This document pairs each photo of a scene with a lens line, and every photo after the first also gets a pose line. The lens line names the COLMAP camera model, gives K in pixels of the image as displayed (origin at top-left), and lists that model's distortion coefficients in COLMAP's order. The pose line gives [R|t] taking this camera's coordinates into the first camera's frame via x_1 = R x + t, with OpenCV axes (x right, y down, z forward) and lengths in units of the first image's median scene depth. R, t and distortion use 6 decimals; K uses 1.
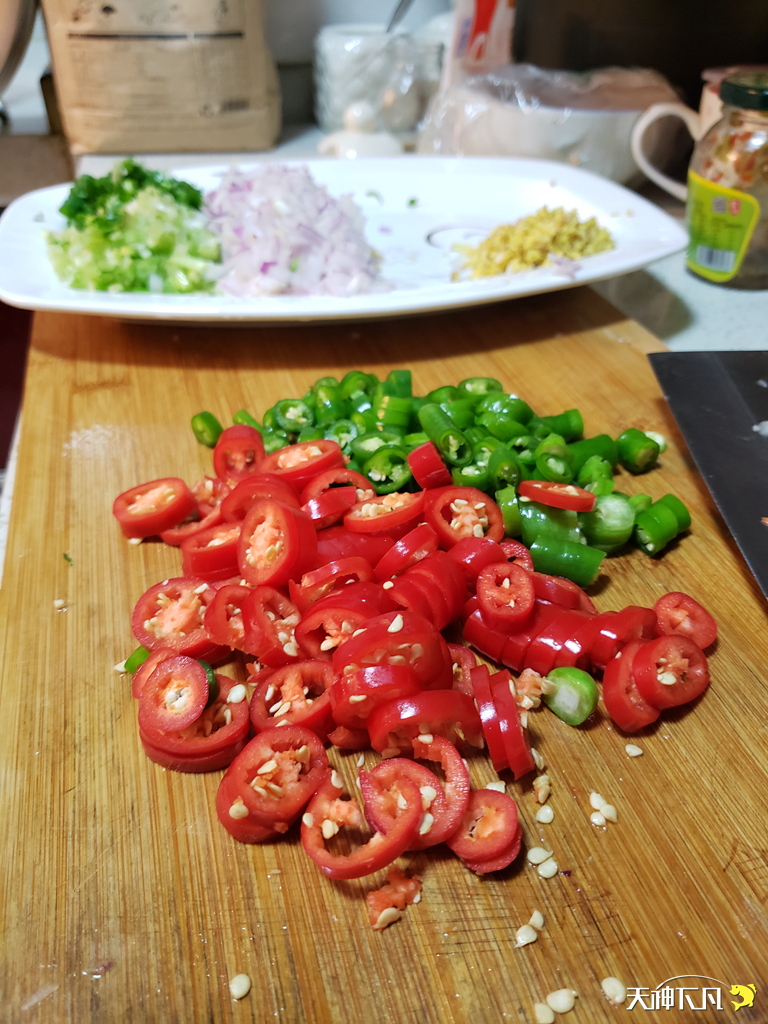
lens RADIAL K [[832.7, 0, 384.0], [0, 832.7, 512.0], [0, 0, 1]] dist [-0.004532, -0.005416]
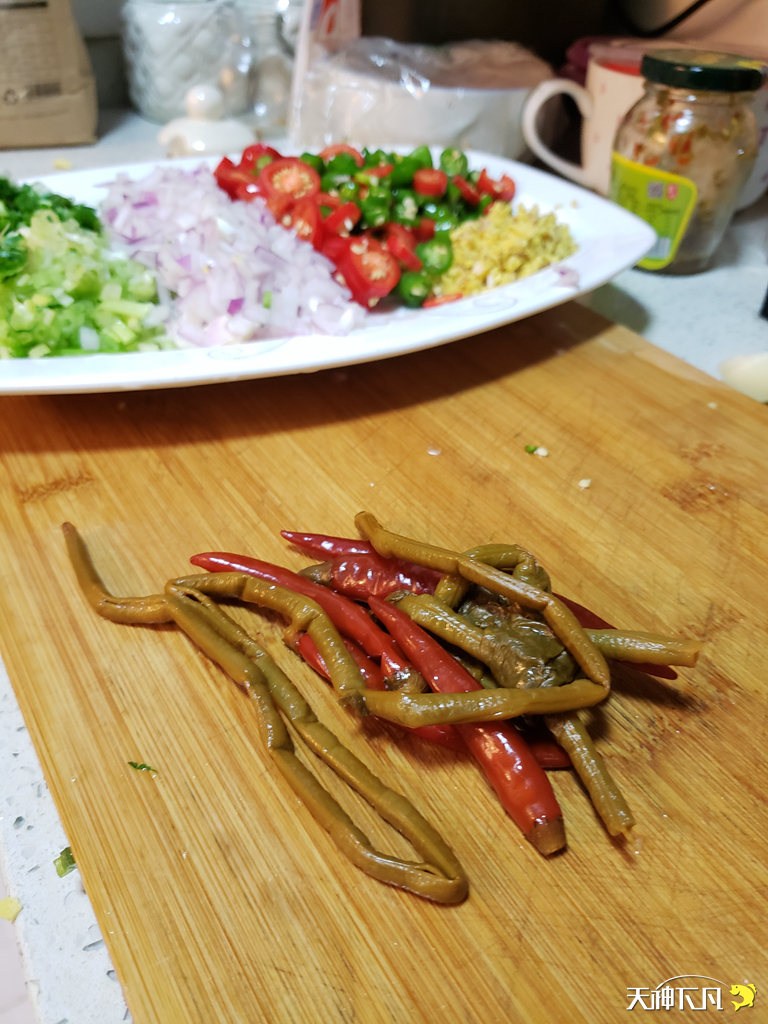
lens RADIAL K [[835.5, 0, 384.0], [0, 835.5, 512.0], [0, 0, 1]] dist [0.004423, 0.012262]
pose [[0.954807, -0.150710, 0.256184, -0.222151], [0.143317, 0.988541, 0.047400, -0.107787], [-0.260393, -0.008543, 0.965465, 0.171813]]
